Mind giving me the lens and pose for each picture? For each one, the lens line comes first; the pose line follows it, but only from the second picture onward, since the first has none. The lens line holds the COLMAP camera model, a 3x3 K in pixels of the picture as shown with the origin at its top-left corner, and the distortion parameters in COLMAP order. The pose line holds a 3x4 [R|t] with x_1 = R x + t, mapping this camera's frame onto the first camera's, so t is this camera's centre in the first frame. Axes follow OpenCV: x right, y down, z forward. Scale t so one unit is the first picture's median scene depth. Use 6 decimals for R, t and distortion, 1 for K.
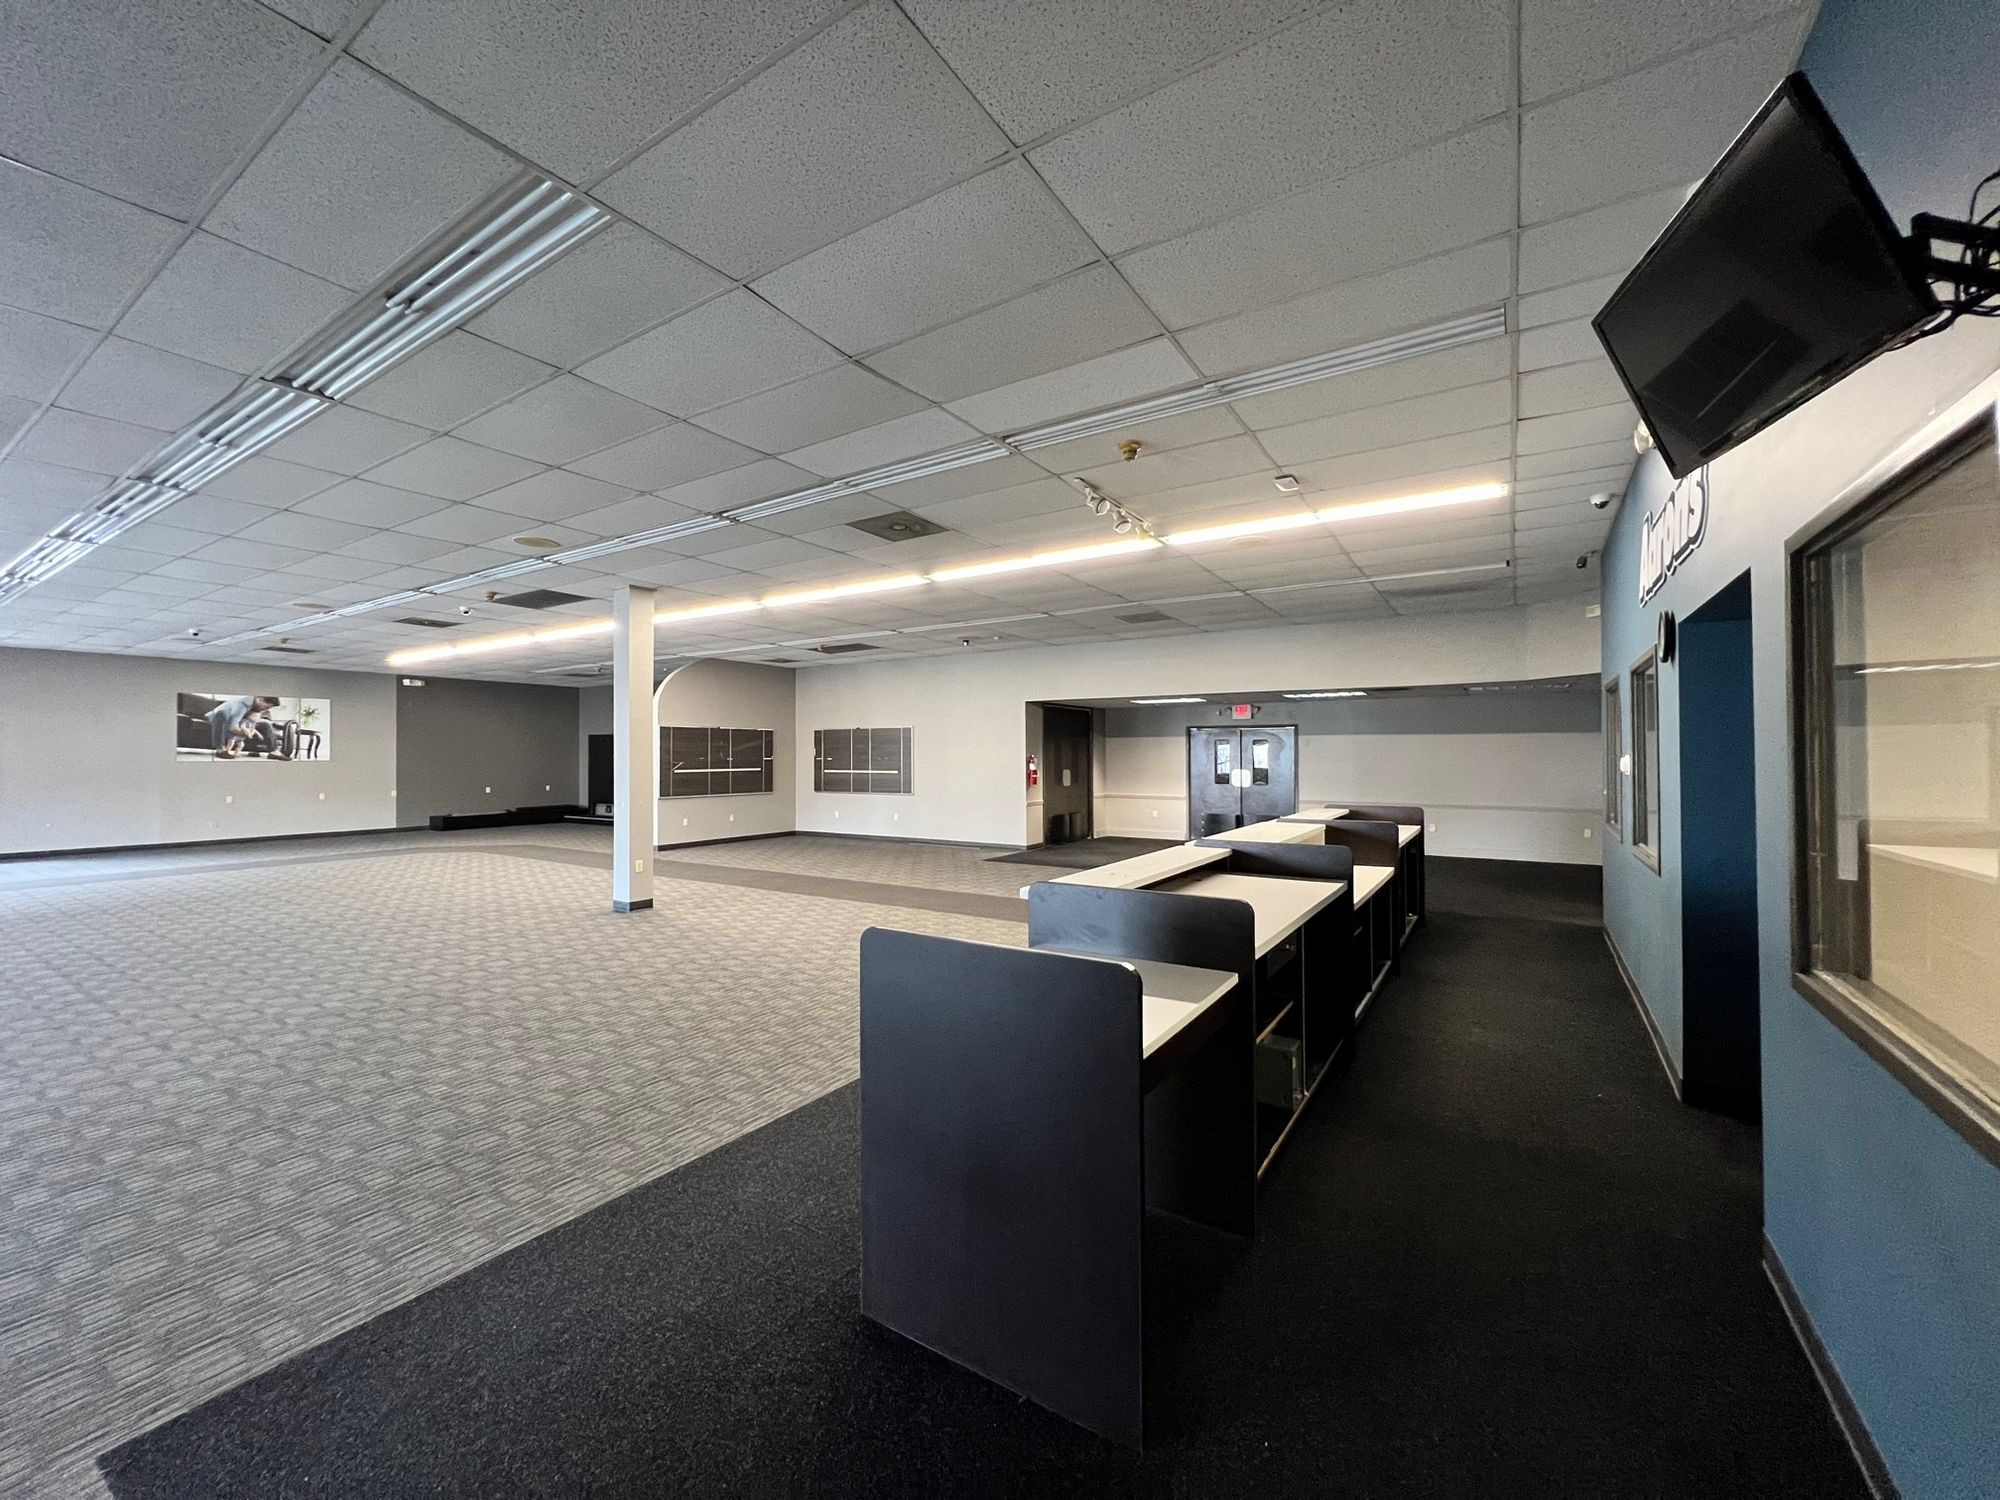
lens RADIAL K [[804.0, 0, 994.5], [0, 804.0, 746.3], [0, 0, 1]] dist [0.002121, 0.000019]
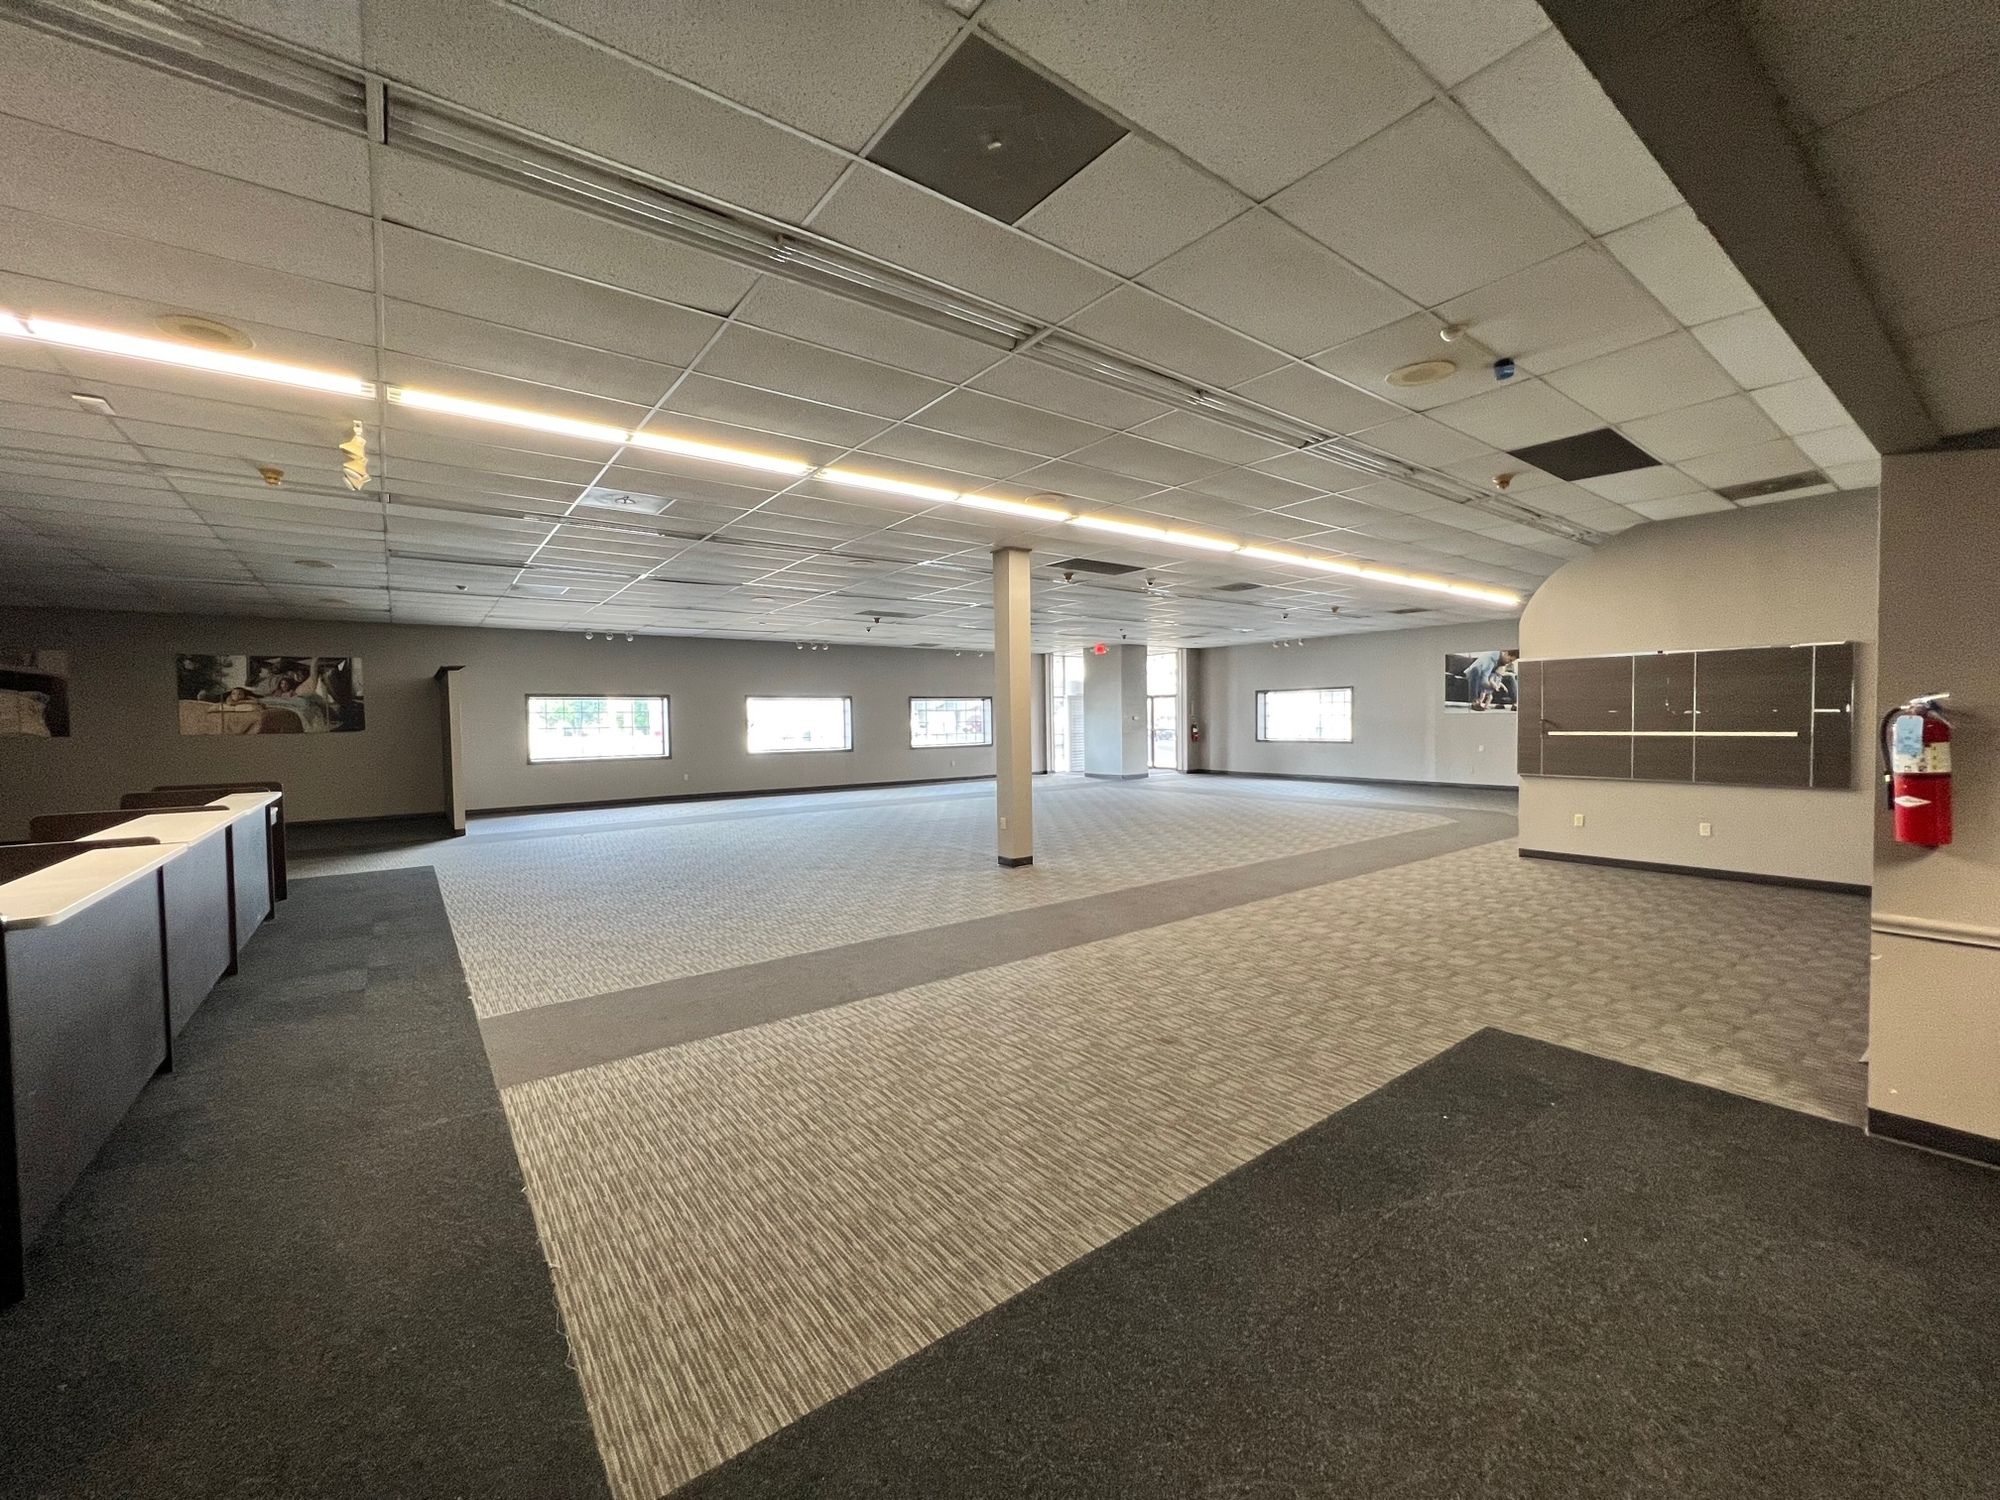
lens RADIAL K [[804.0, 0, 992.1], [0, 804.0, 739.0], [0, 0, 1]] dist [0.002121, 0.000019]
pose [[-0.339661, 0.034549, -0.939913, 0.297081], [0.026680, 0.999277, 0.027090, 0.006458], [0.940170, -0.015875, -0.340337, 0.742909]]
